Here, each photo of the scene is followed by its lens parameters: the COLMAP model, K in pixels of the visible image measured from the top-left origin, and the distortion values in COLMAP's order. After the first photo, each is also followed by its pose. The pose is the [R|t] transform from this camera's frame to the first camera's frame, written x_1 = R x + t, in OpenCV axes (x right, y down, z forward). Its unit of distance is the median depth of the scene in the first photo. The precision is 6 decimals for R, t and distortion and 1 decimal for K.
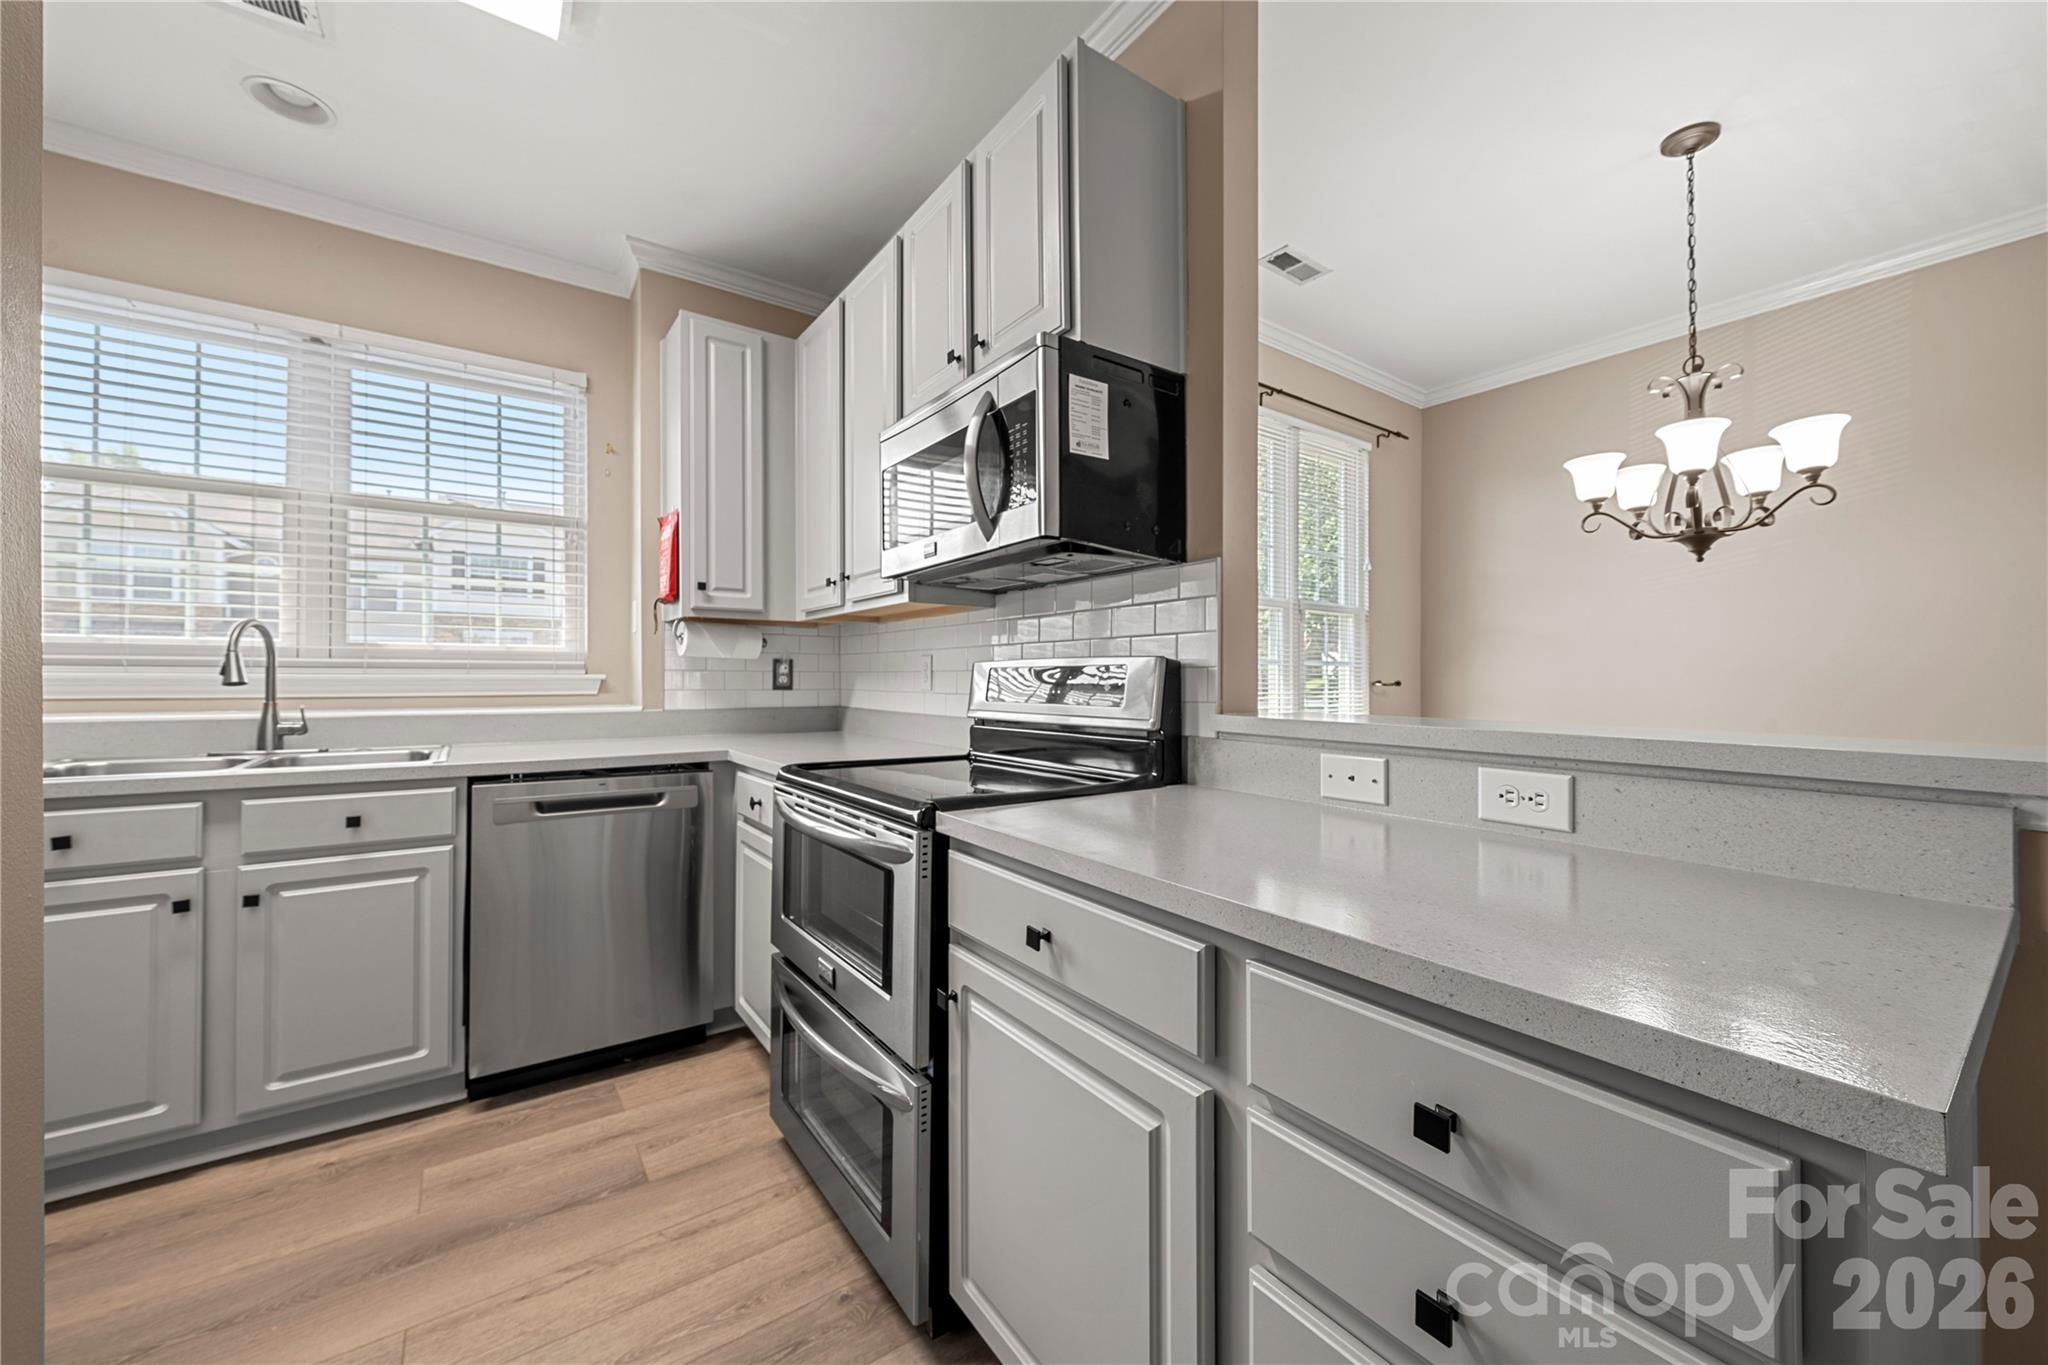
lens RADIAL K [[756.7, 0, 1016.4], [0, 756.7, 674.8], [0, 0, 1]] dist [-0.000118, -0.000685]
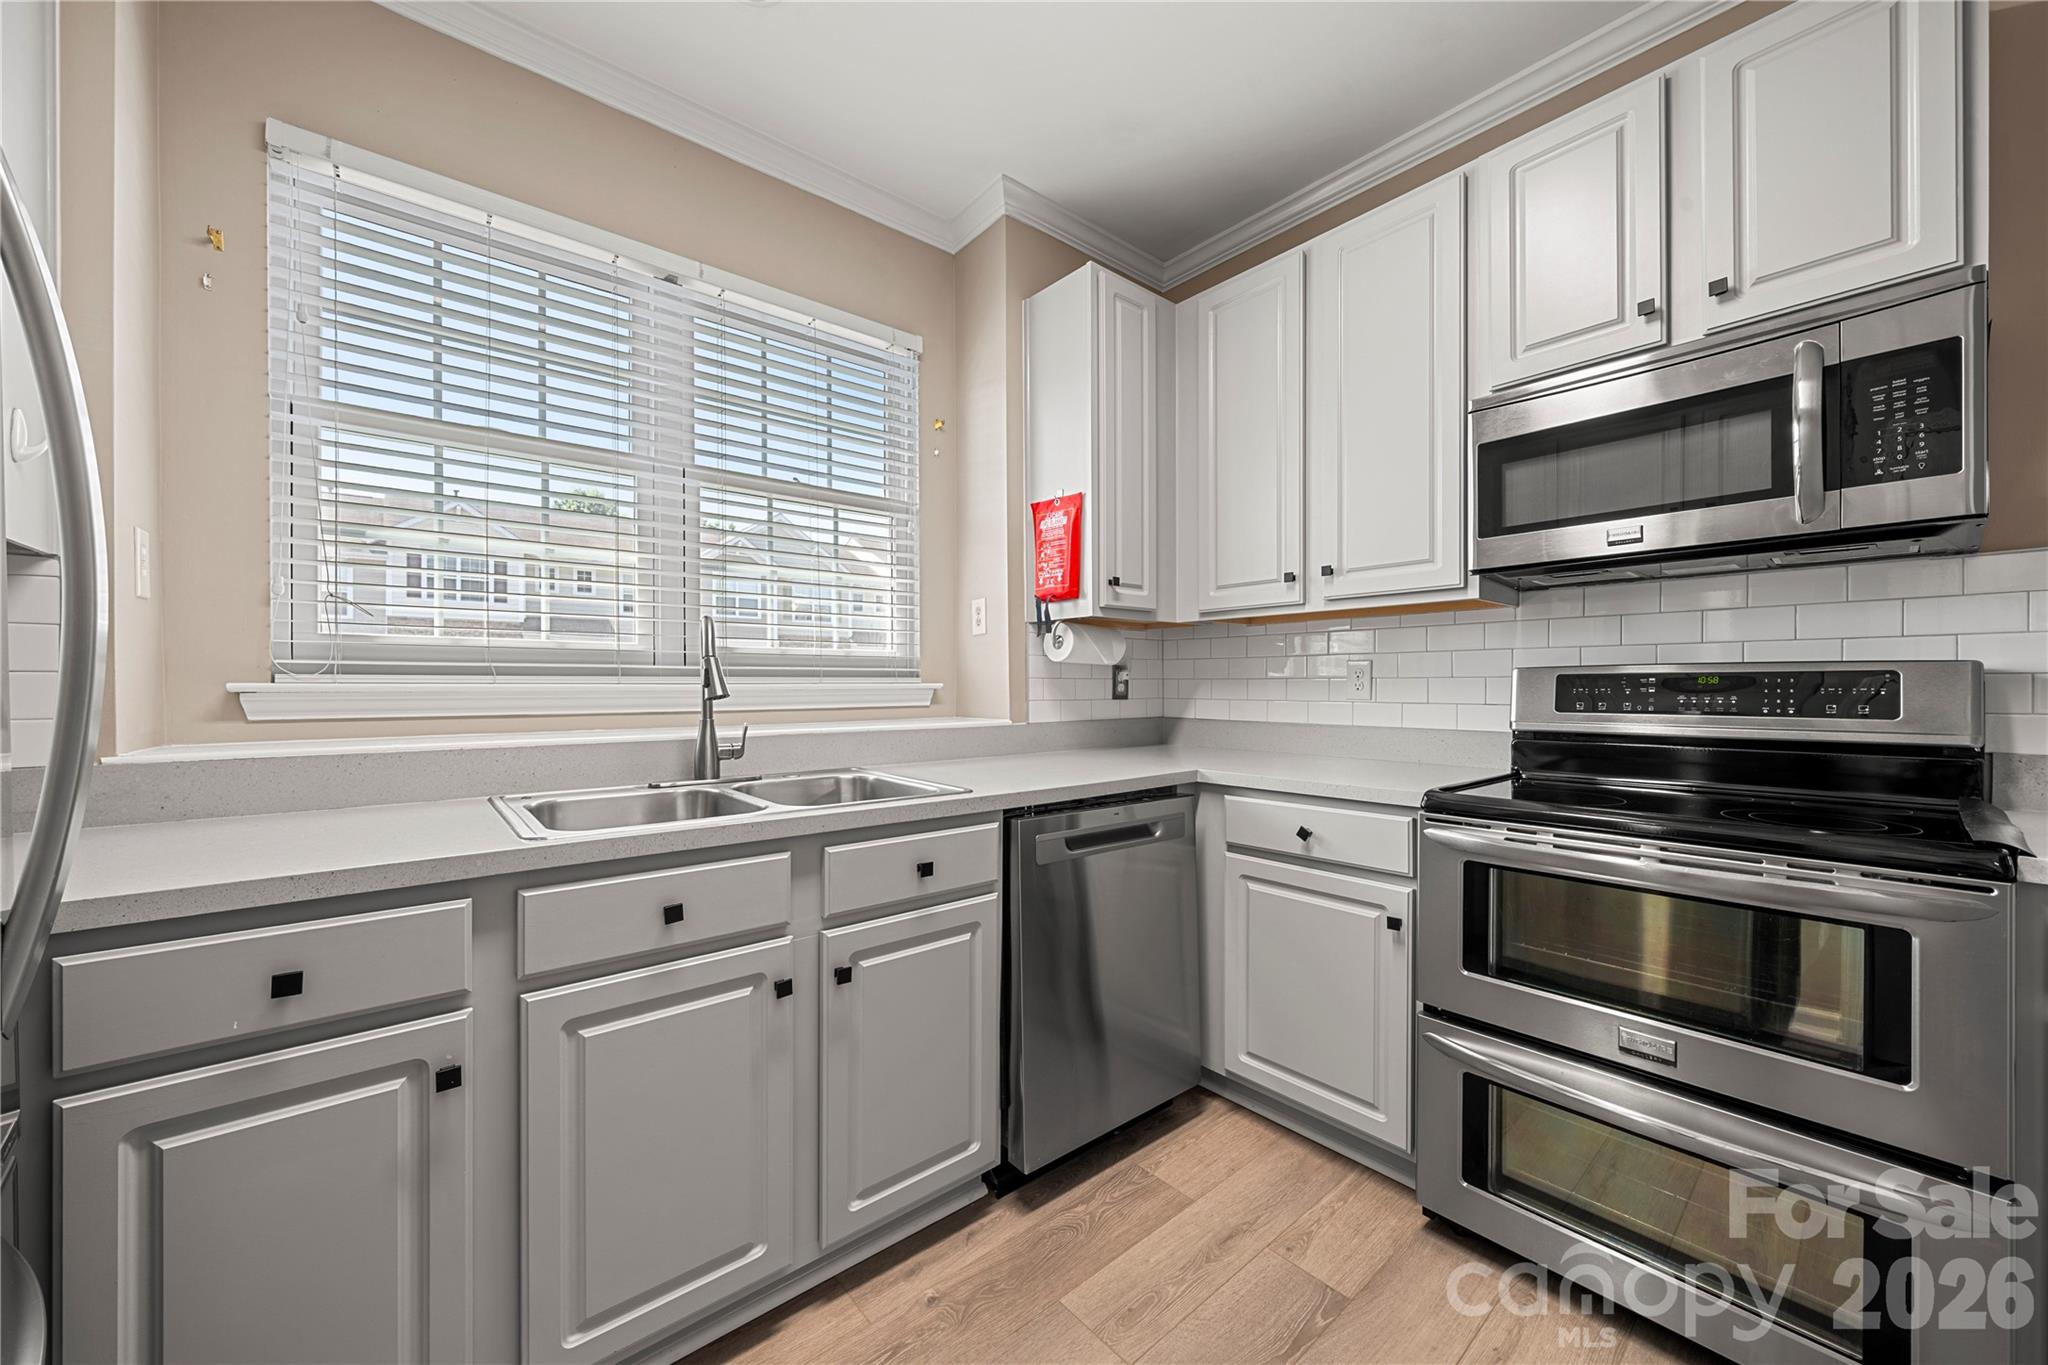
lens RADIAL K [[756.7, 0, 1054.7], [0, 756.7, 689.3], [0, 0, 1]] dist [-0.000118, -0.000685]
pose [[0.996799, -0.003664, 0.079870, -0.664305], [0.002686, 0.999920, 0.012341, -0.004475], [-0.079909, -0.012087, 0.996729, 0.160019]]
